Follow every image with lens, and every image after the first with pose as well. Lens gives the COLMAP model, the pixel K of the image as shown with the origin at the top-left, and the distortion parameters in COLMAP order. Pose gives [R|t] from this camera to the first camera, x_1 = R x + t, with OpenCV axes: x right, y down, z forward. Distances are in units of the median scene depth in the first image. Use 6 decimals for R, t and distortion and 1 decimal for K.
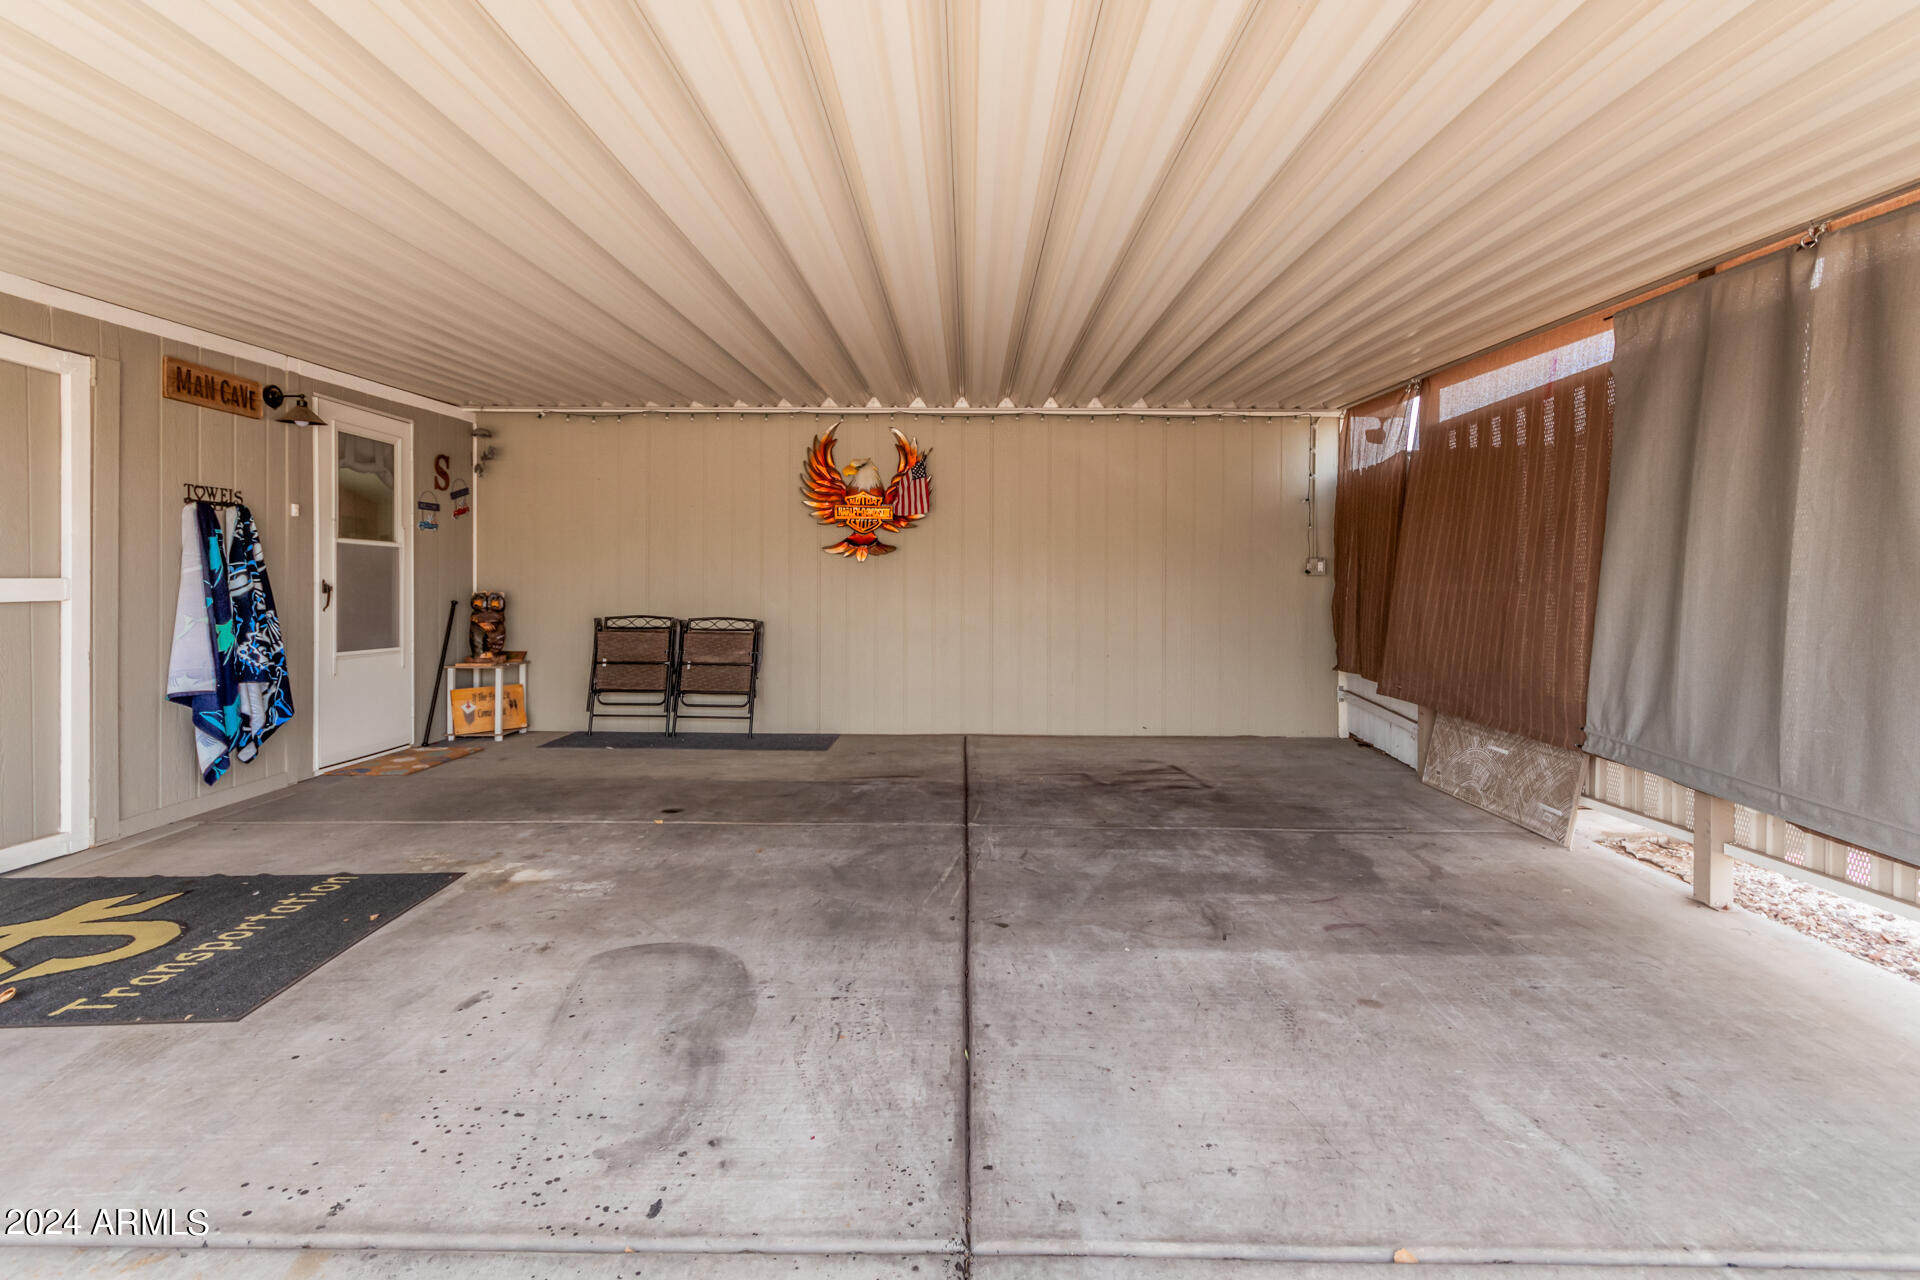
lens RADIAL K [[908.3, 0, 964.0], [0, 908.3, 597.2], [0, 0, 1]] dist [0.007935, -0.000769]
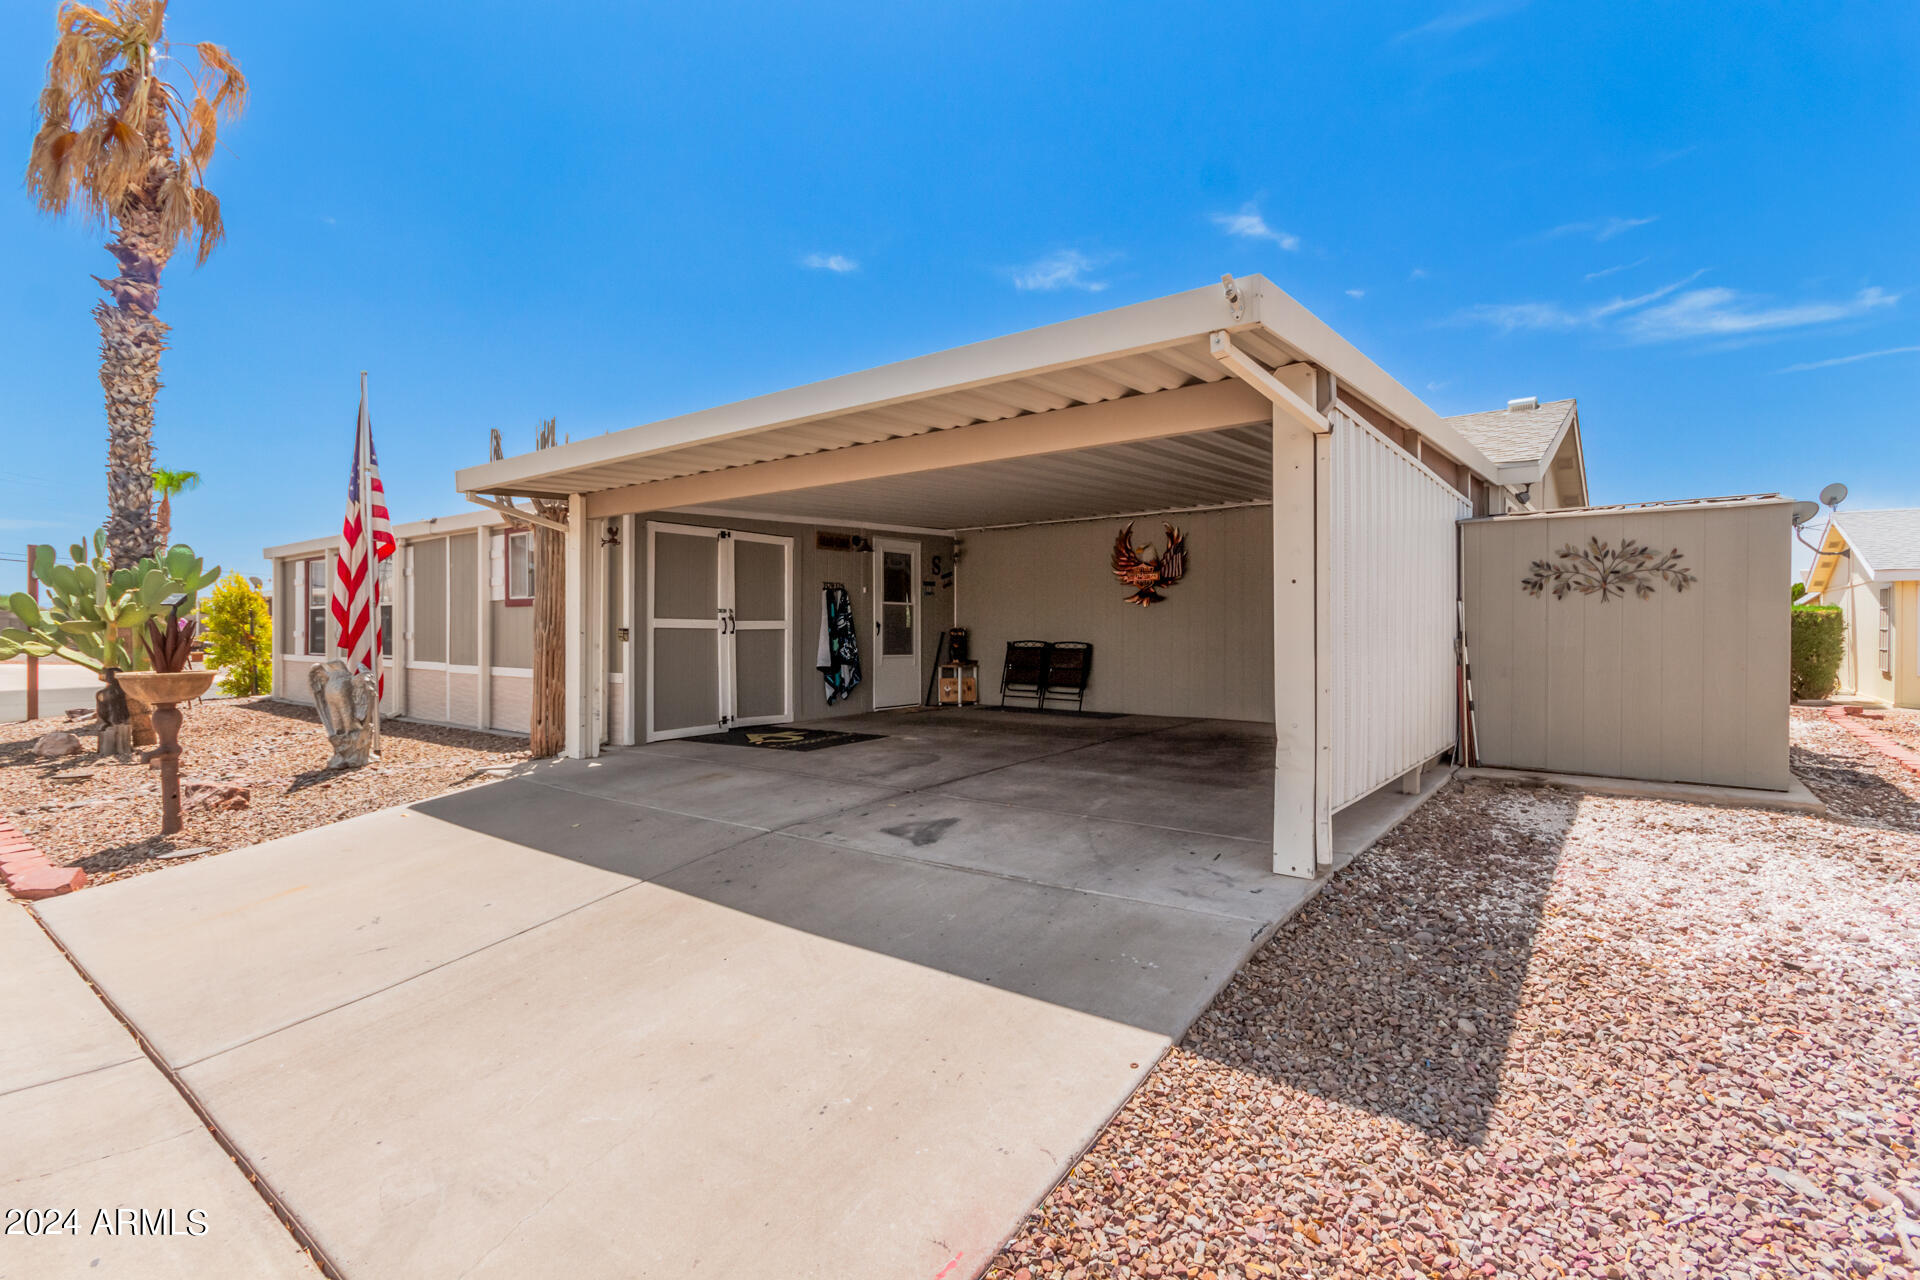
lens RADIAL K [[908.3, 0, 973.0], [0, 908.3, 644.1], [0, 0, 1]] dist [0.007935, -0.000769]
pose [[0.797731, 0.003705, -0.603002, 0.756128], [-0.002902, 0.999993, 0.002305, 0.028536], [0.603006, -0.000089, 0.797737, -0.566223]]
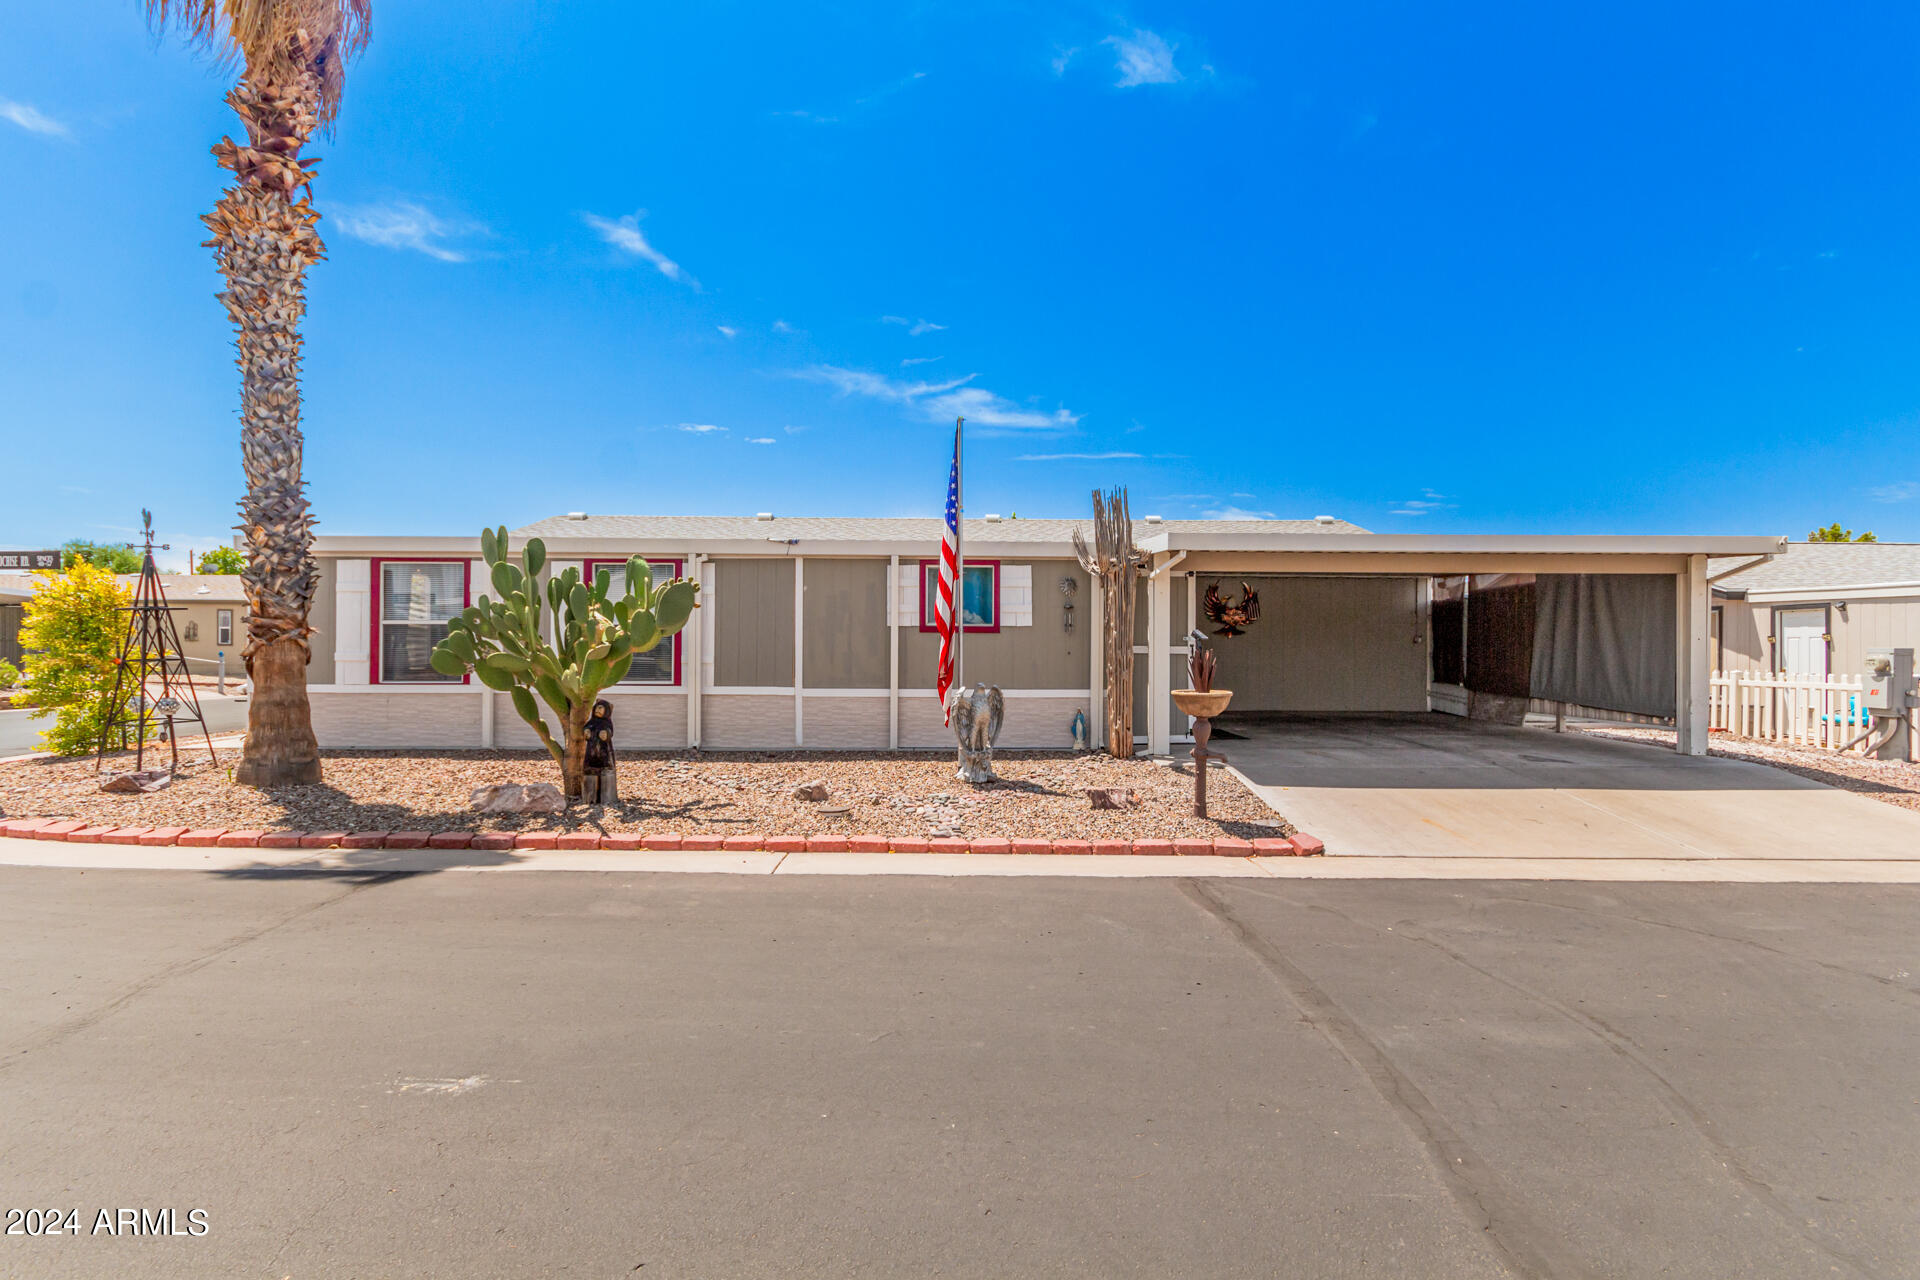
lens RADIAL K [[908.3, 0, 961.3], [0, 908.3, 652.8], [0, 0, 1]] dist [0.007935, -0.000769]
pose [[0.998965, -0.001849, 0.045450, -1.142220], [0.002098, 0.999983, -0.005428, 0.015283], [-0.045439, 0.005518, 0.998952, -1.657436]]
